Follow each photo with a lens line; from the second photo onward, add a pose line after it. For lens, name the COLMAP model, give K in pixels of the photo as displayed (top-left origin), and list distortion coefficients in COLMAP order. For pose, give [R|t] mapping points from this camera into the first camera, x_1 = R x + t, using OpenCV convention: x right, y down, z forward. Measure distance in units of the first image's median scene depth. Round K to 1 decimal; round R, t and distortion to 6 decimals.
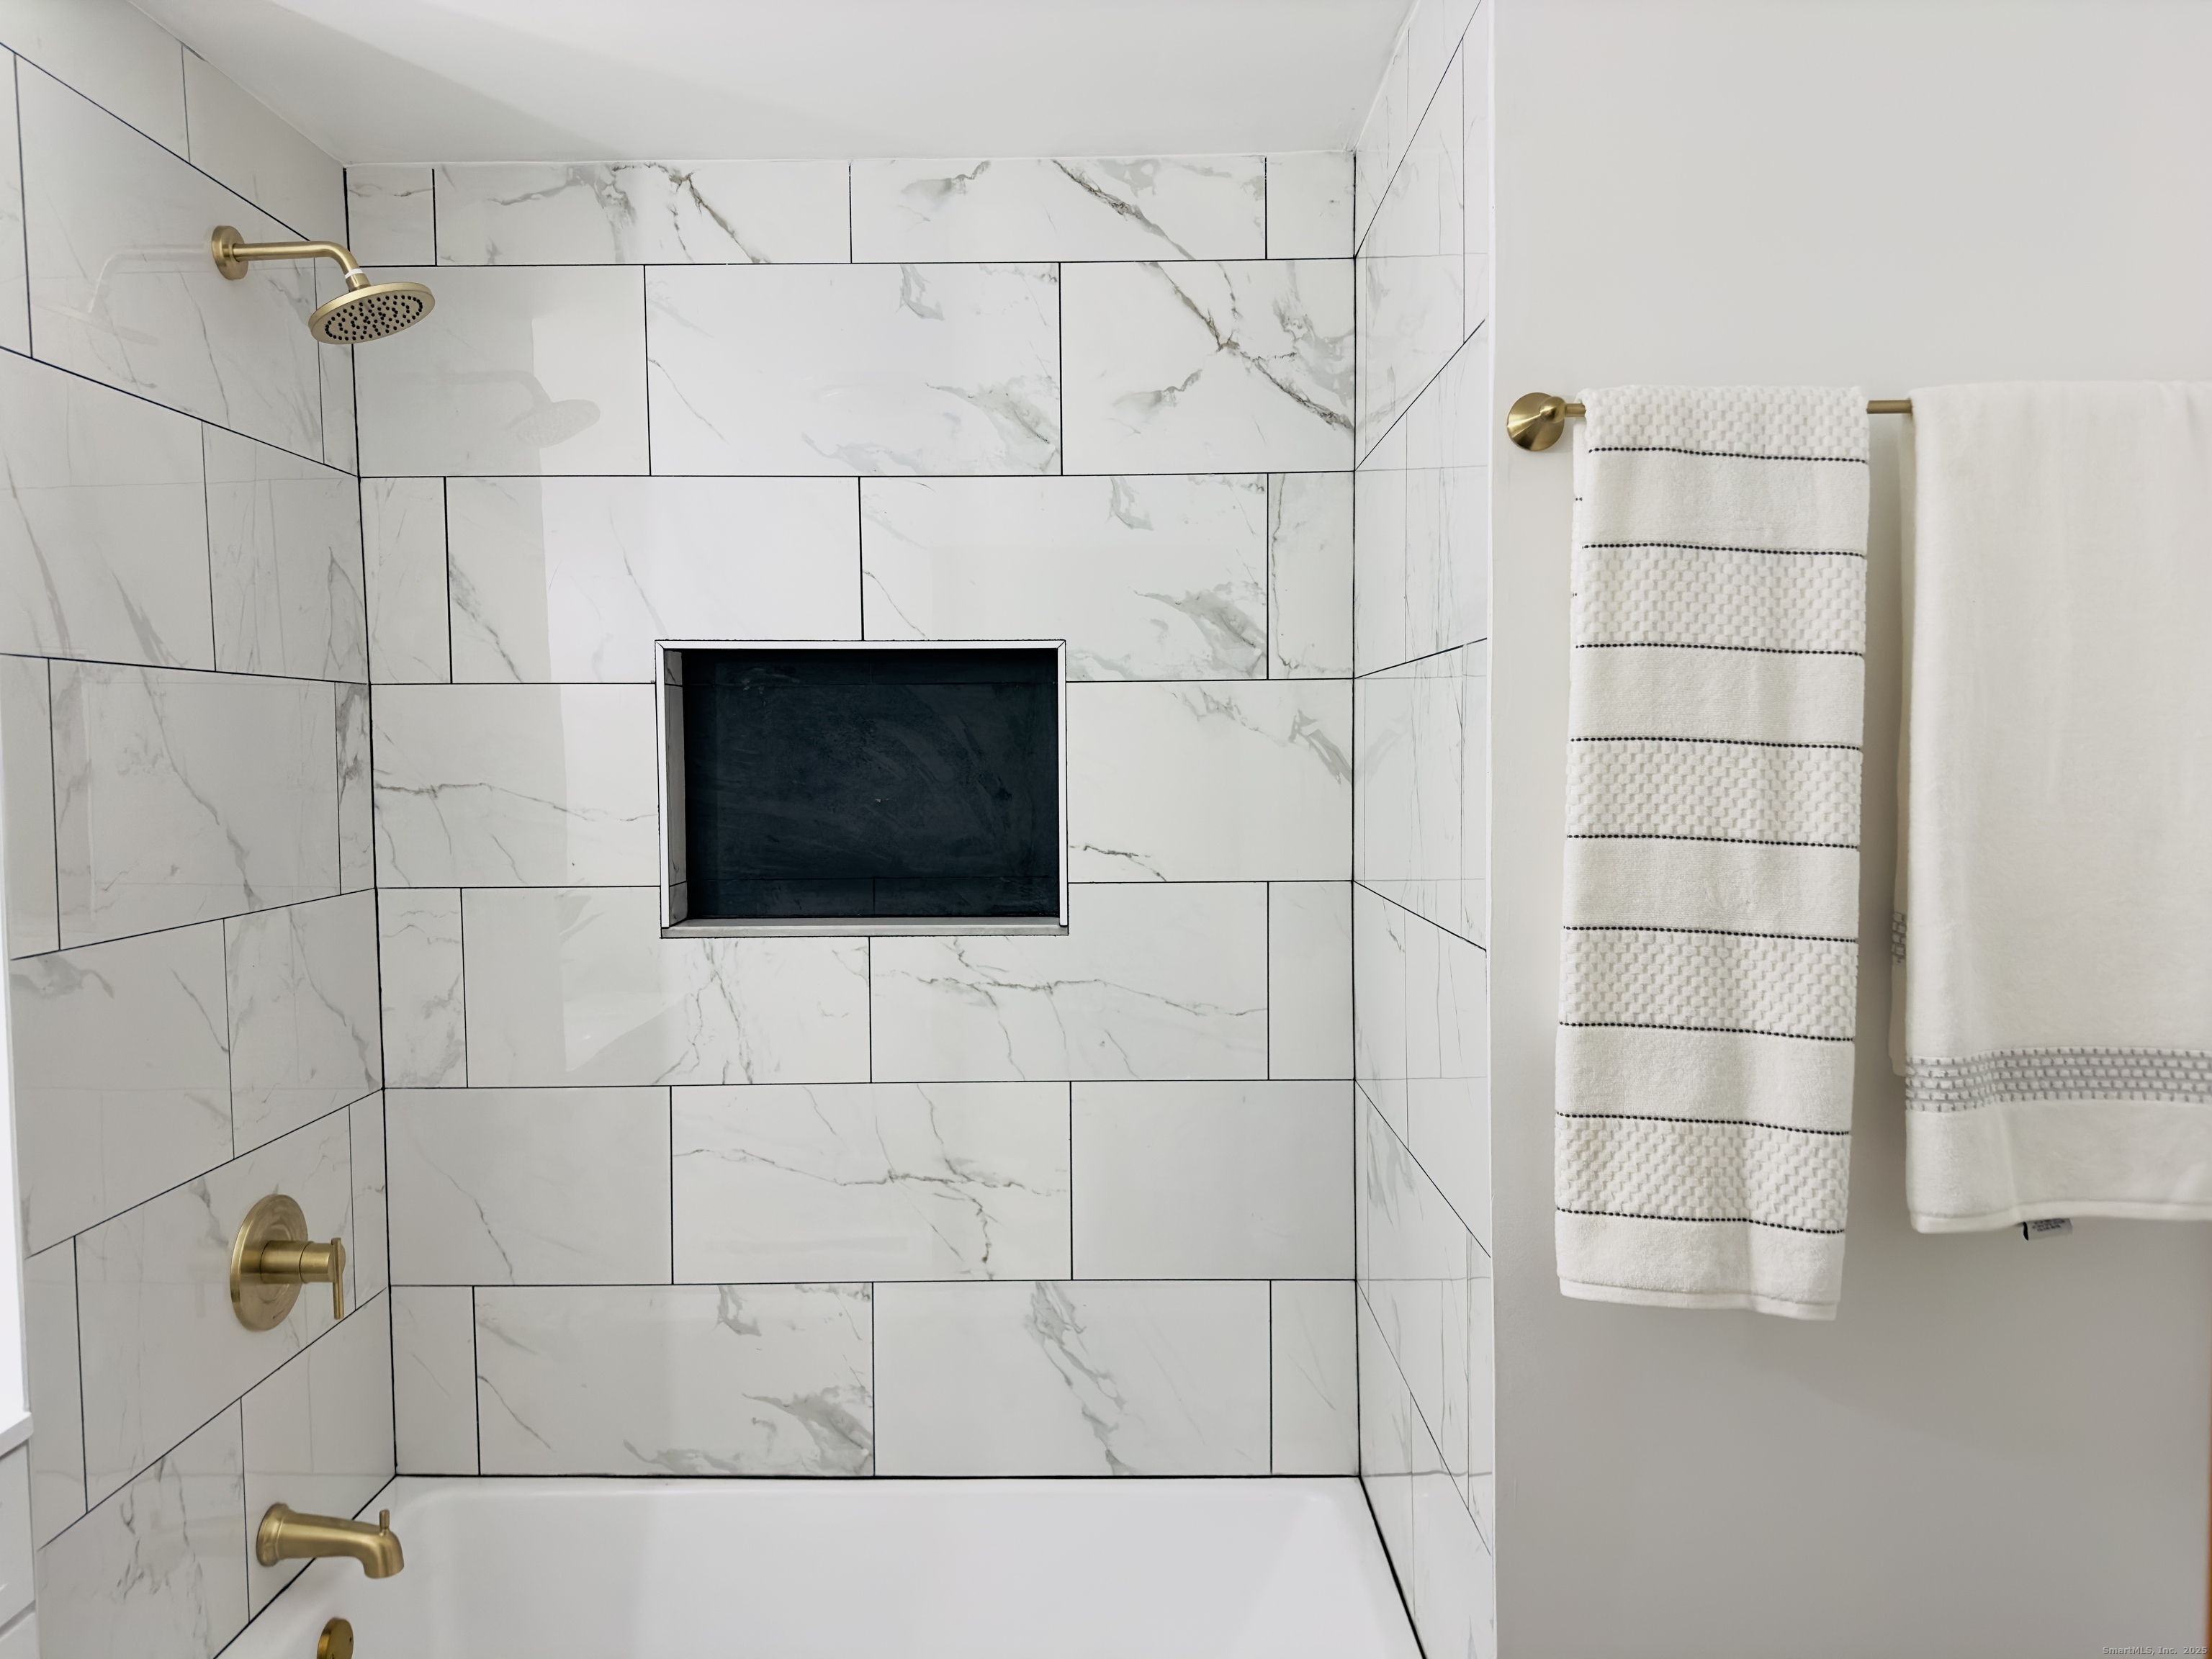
lens RADIAL K [[1550.9, 0, 1113.1], [0, 1550.9, 826.7], [0, 0, 1]] dist [0.069216, -0.100691]
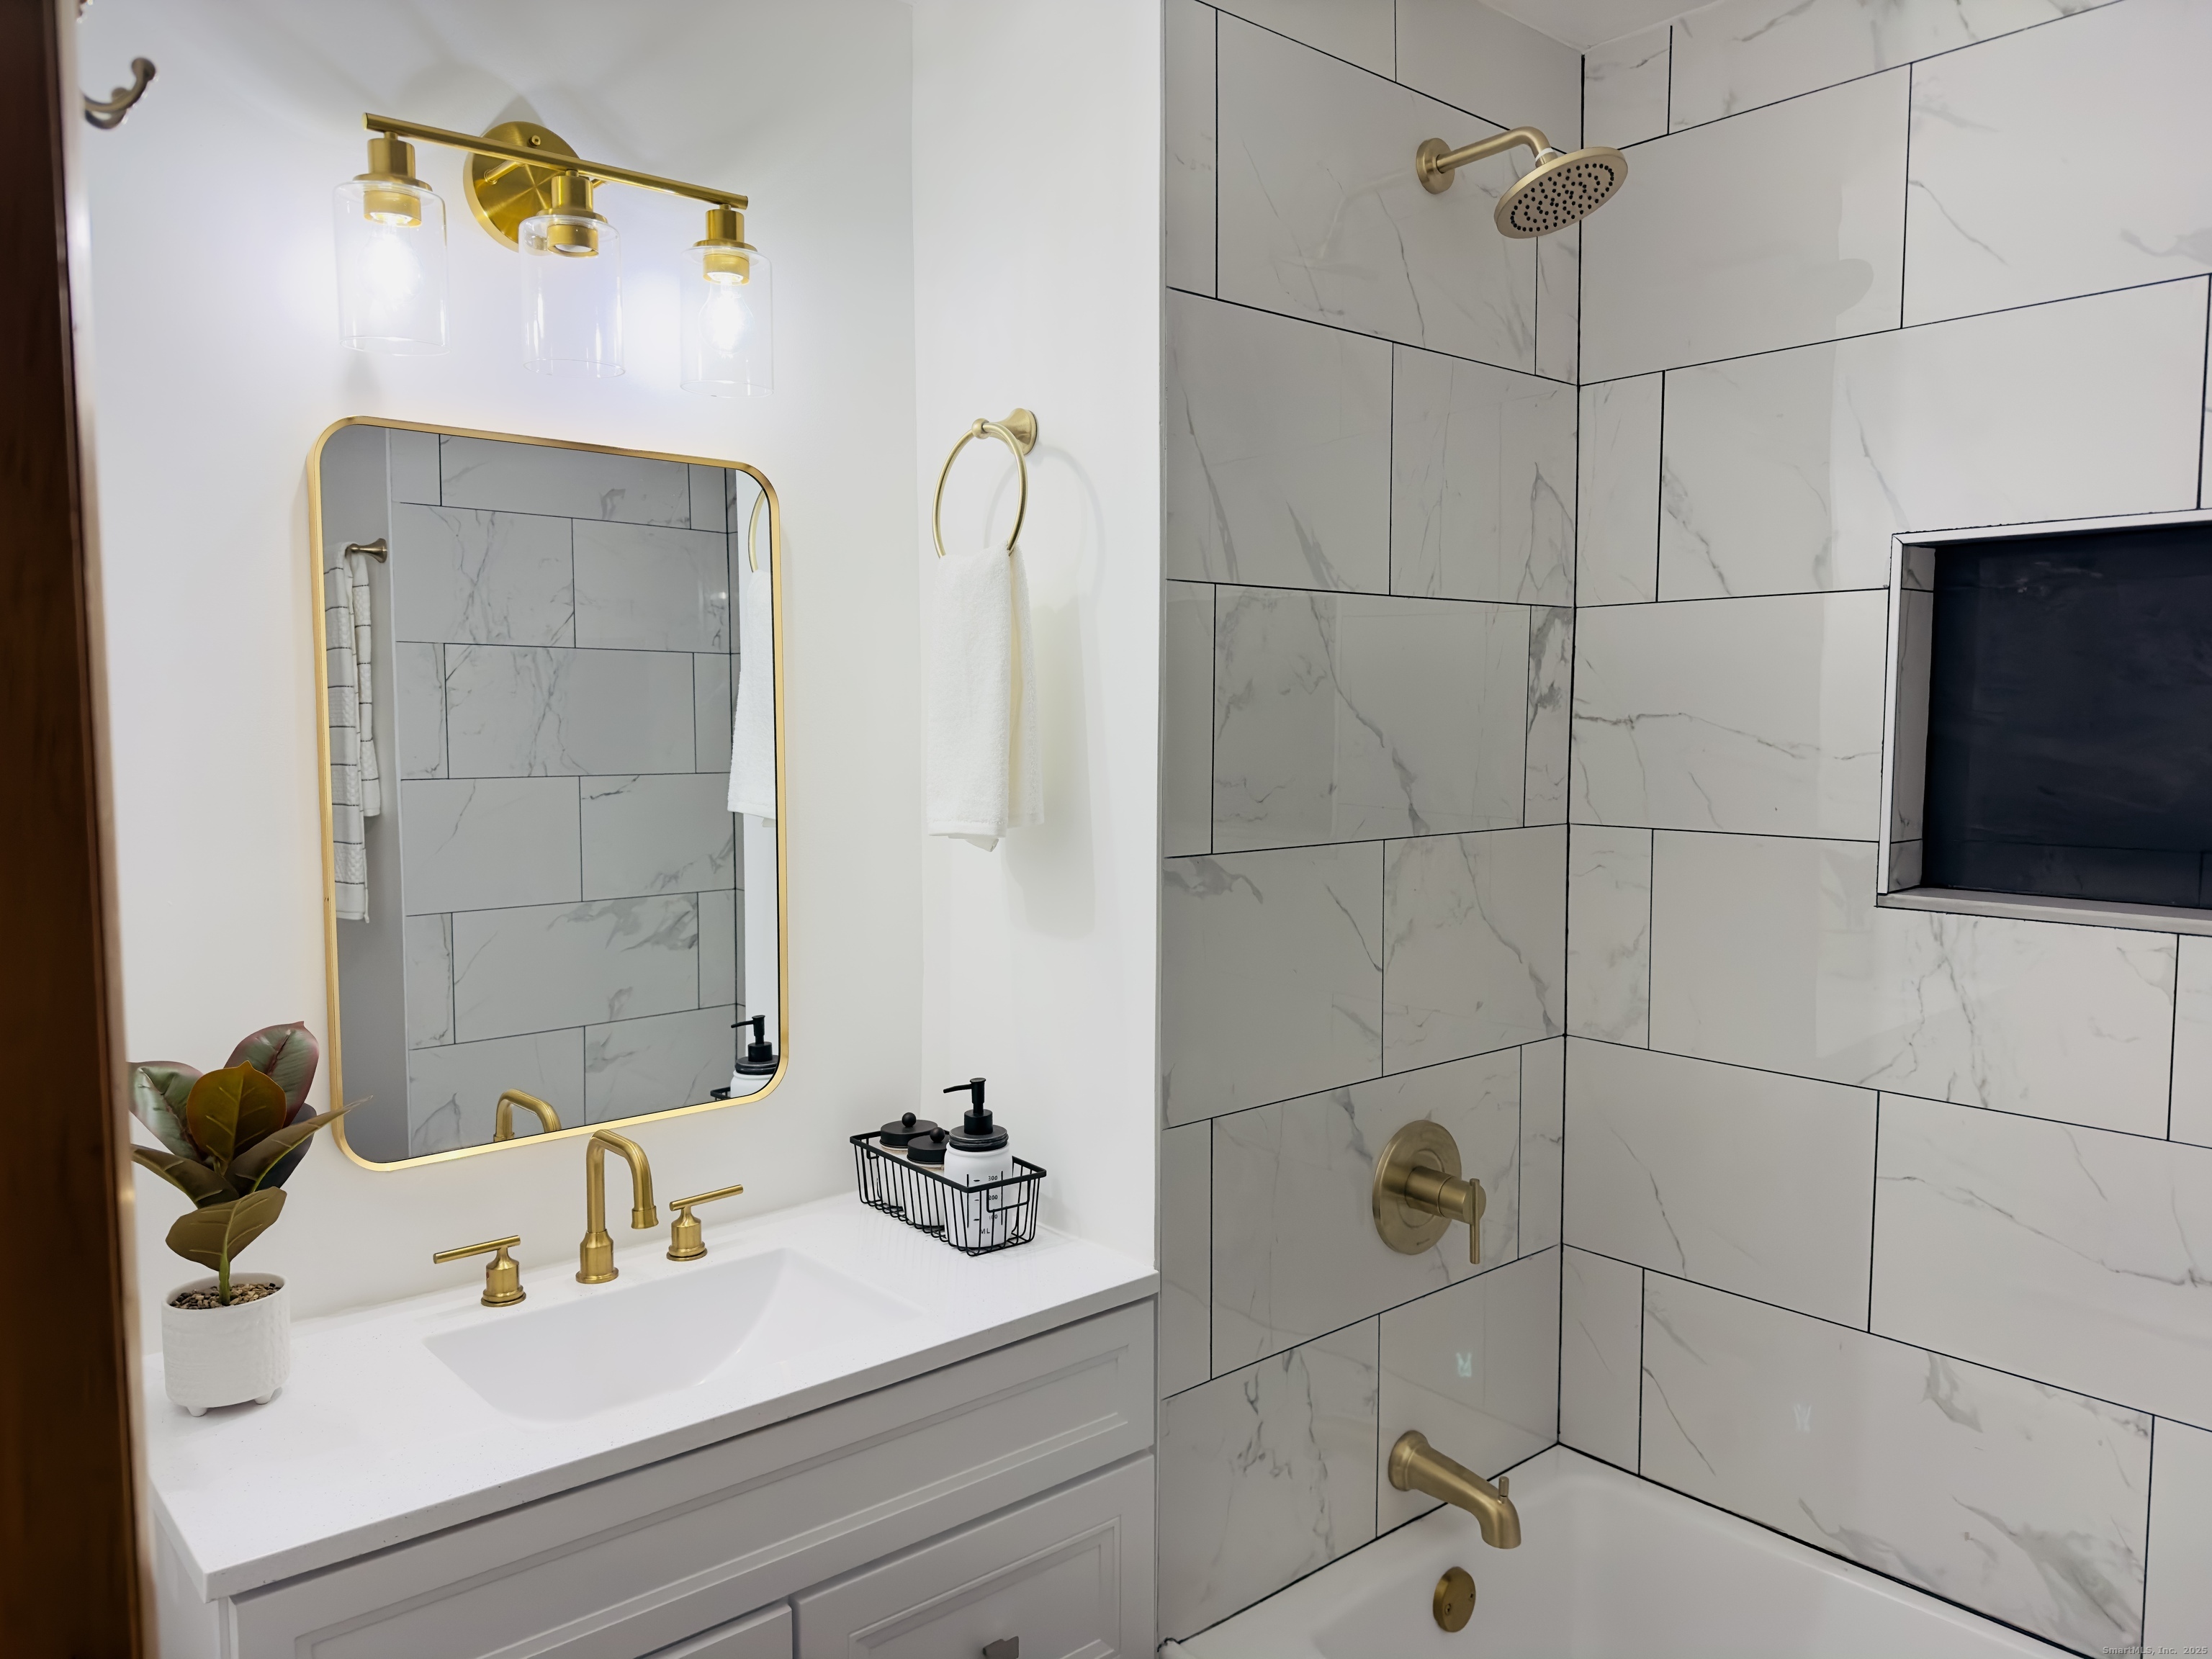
lens RADIAL K [[1550.9, 0, 1113.1], [0, 1550.9, 826.7], [0, 0, 1]] dist [0.069216, -0.100691]
pose [[0.649167, 0.058766, -0.758372, 0.073349], [-0.041378, 0.998263, 0.041935, 0.014436], [0.759520, 0.004157, 0.650471, 0.199750]]
